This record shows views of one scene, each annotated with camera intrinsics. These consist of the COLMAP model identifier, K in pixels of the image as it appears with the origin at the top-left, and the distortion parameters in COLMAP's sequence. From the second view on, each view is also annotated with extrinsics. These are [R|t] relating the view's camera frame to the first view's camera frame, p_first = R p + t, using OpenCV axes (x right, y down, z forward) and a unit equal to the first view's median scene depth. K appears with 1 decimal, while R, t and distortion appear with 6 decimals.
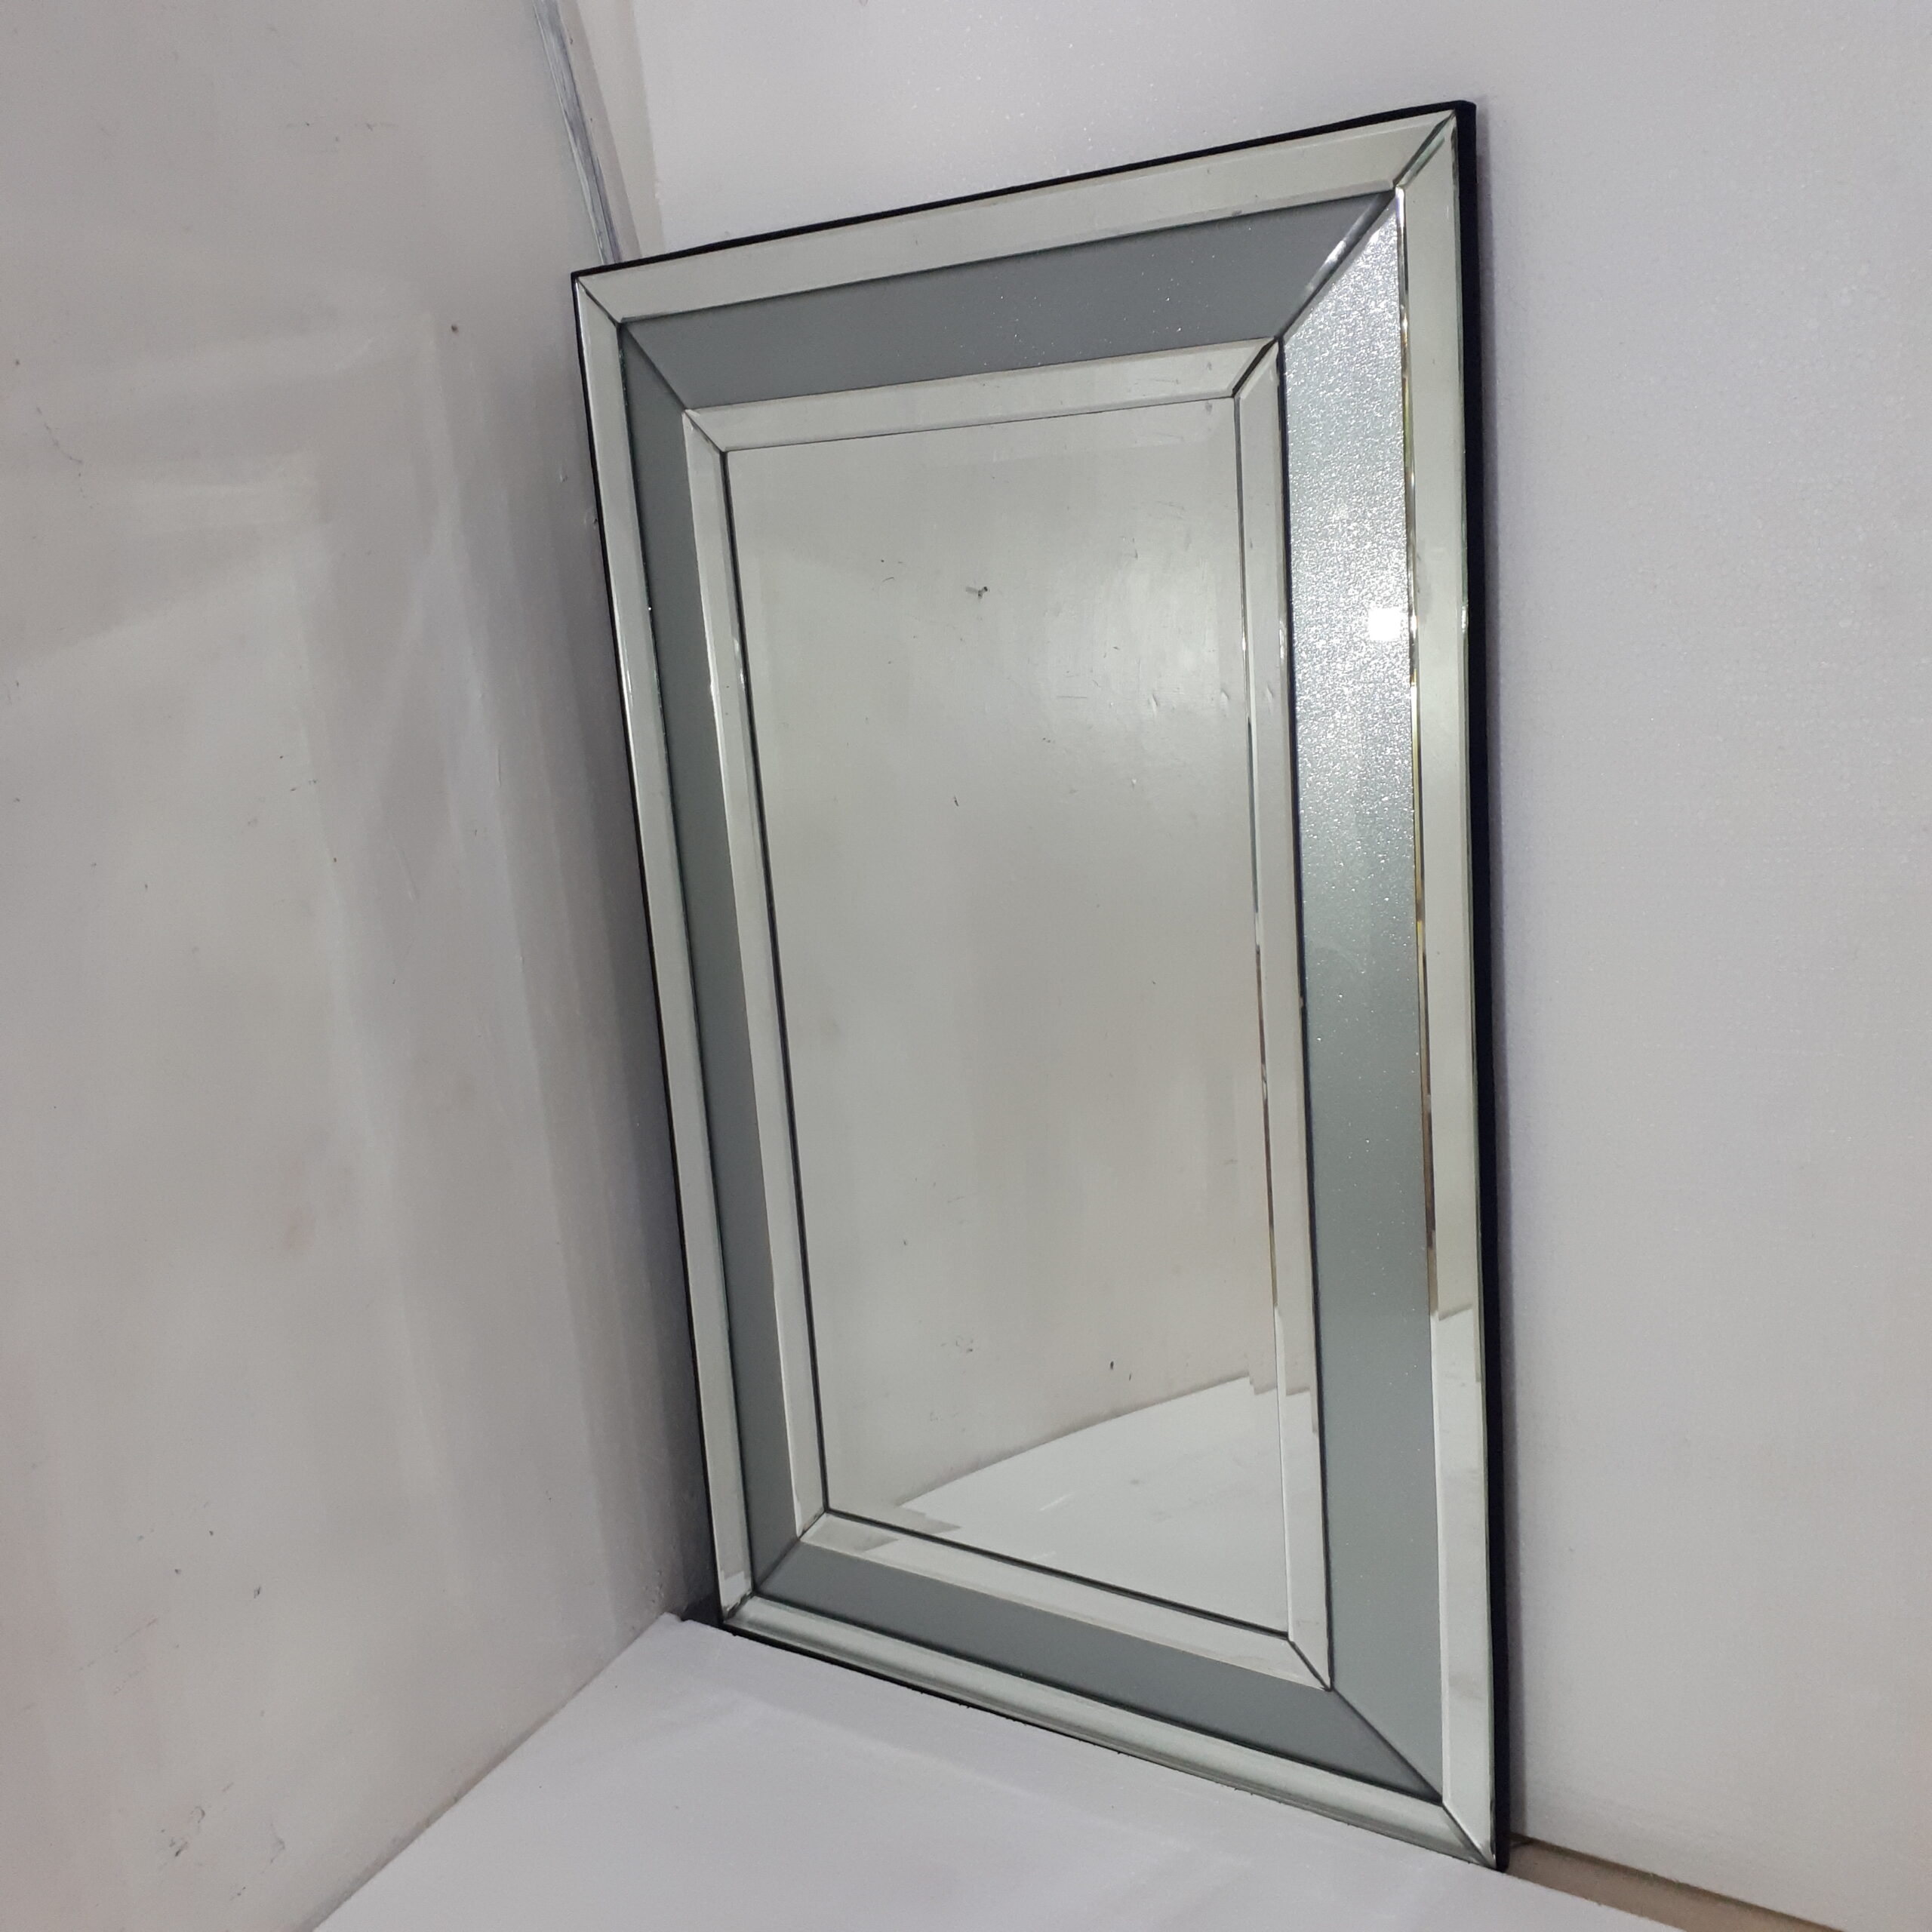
lens RADIAL K [[2091.5, 0, 966.0], [0, 2091.5, 966.0], [0, 0, 1]] dist [0.014175, -0.017609]
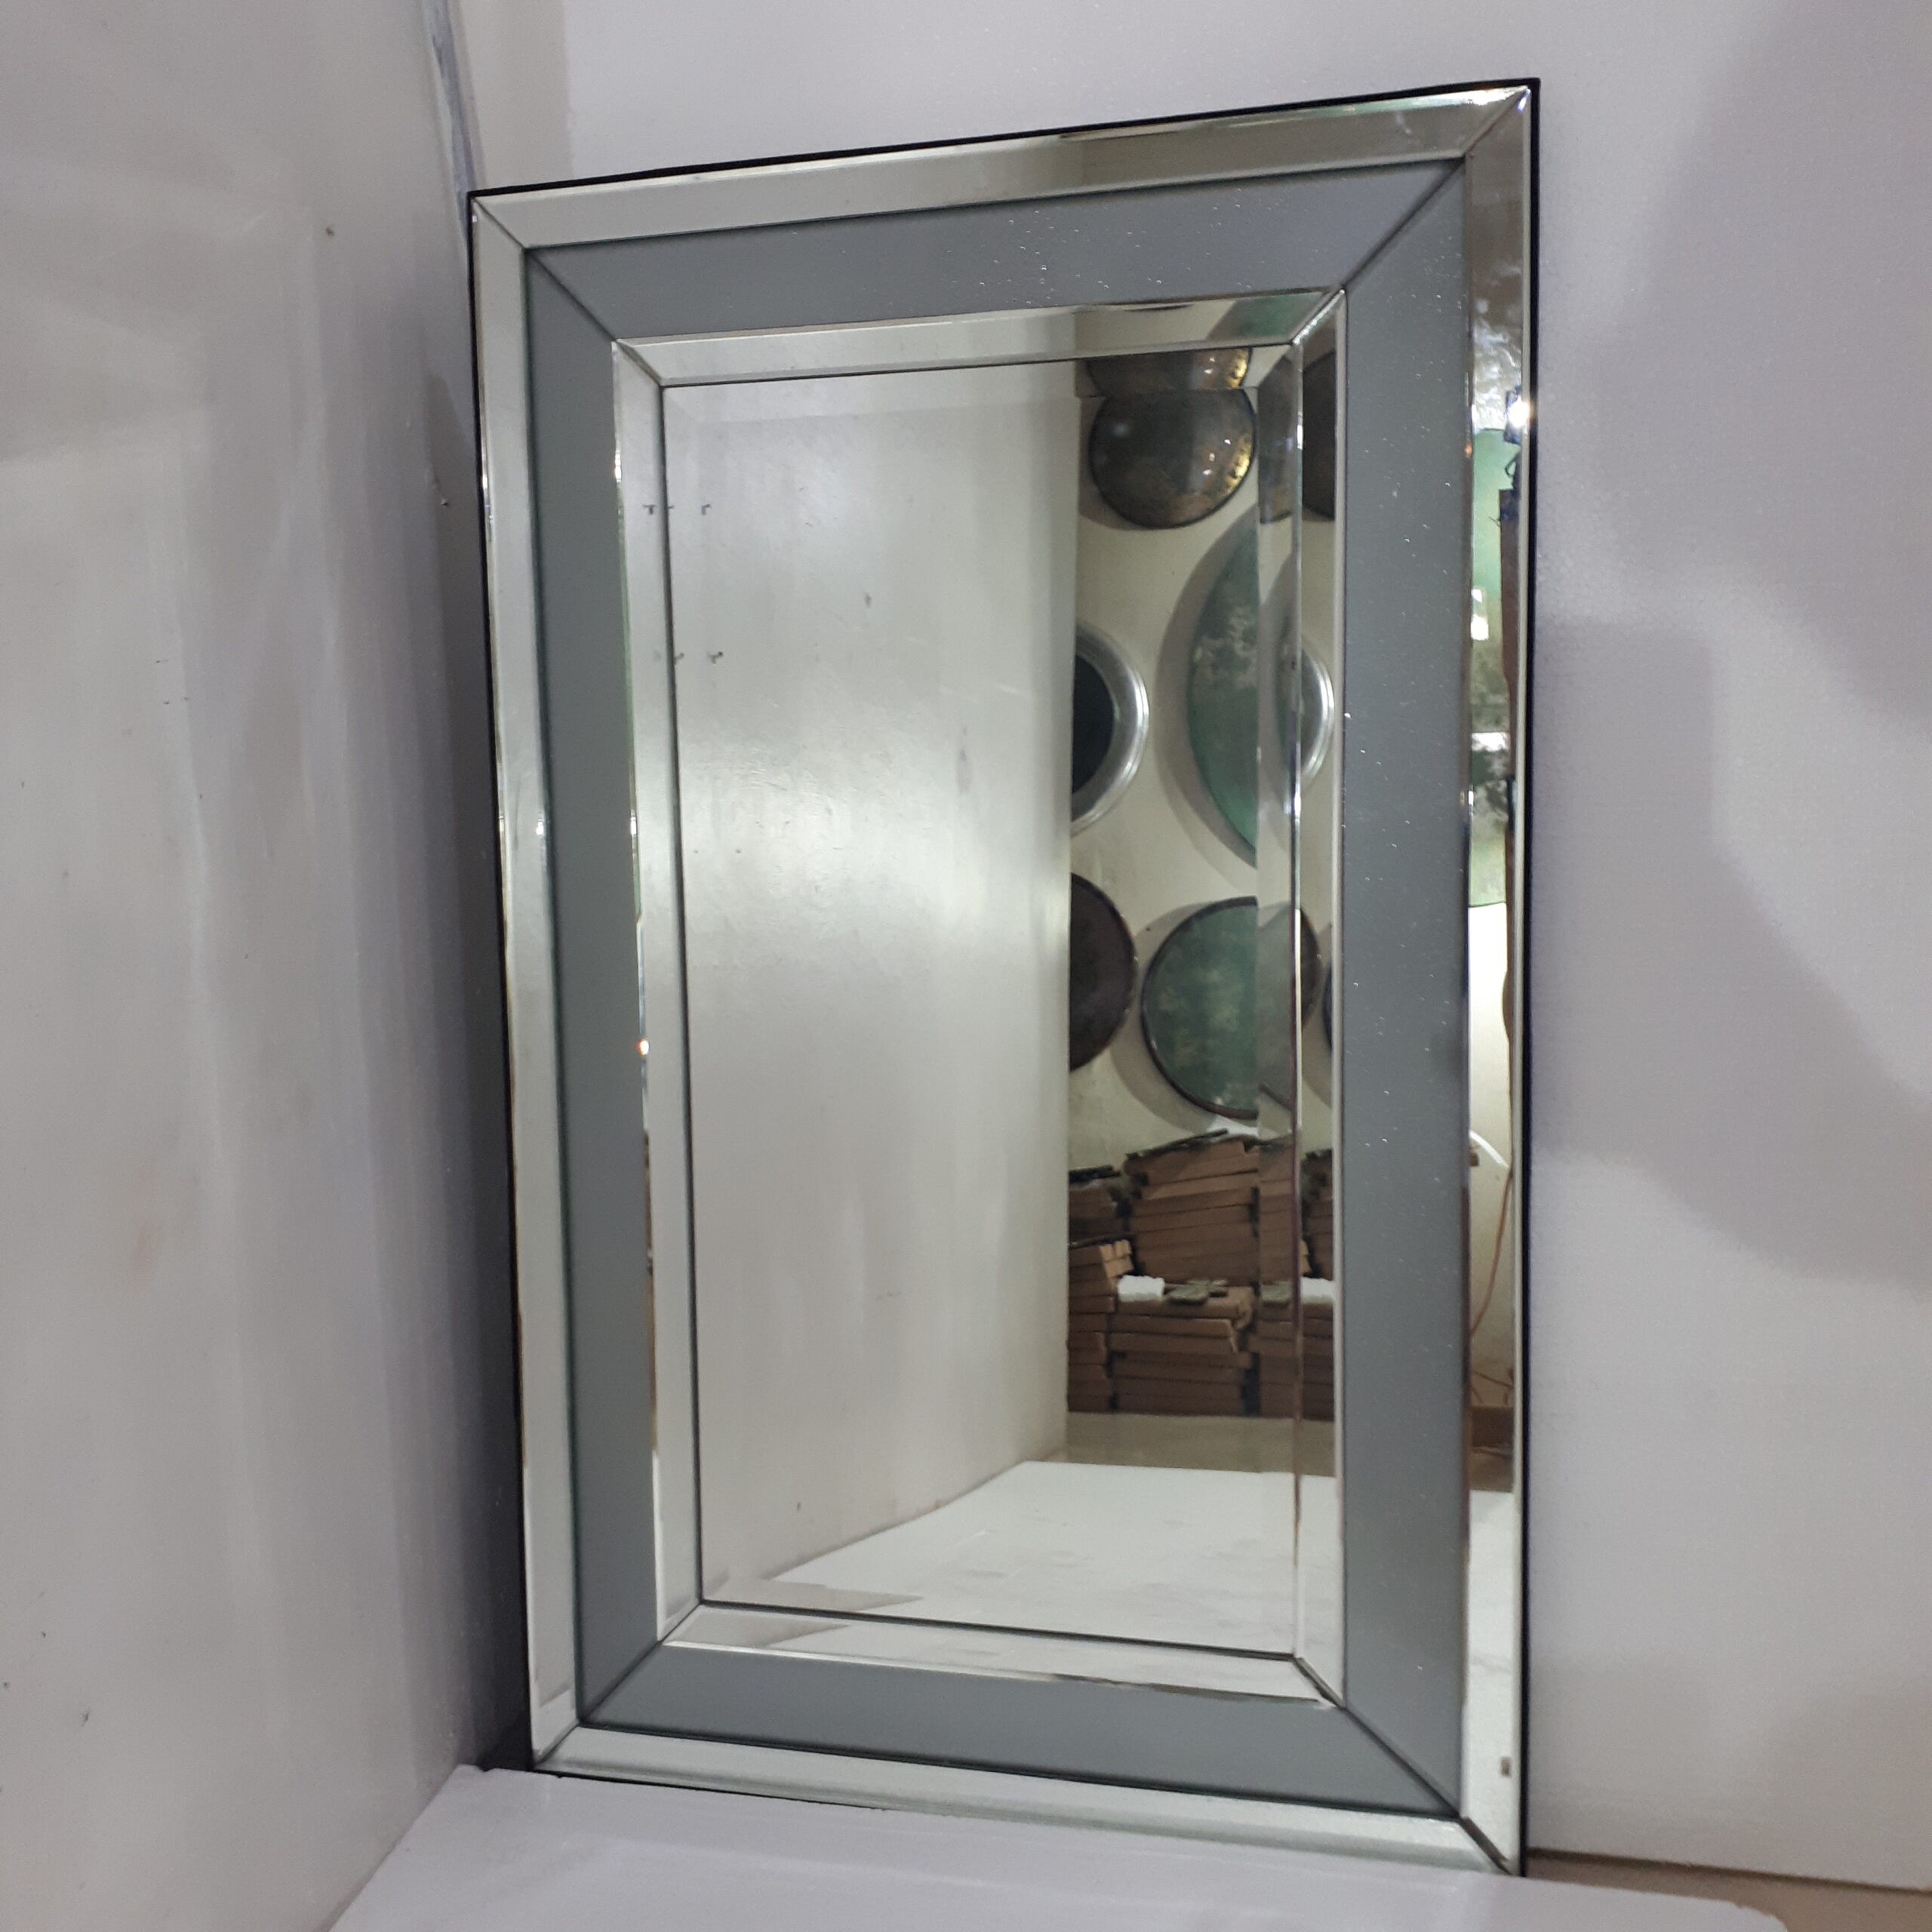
lens RADIAL K [[2098.5, 0, 966.0], [0, 2098.5, 966.0], [0, 0, 1]] dist [-0.018758, -0.002944]
pose [[0.938229, 0.029386, 0.344766, -0.306523], [0.018958, 0.990525, -0.136018, 0.135691], [-0.345497, 0.134152, 0.928782, 0.140416]]
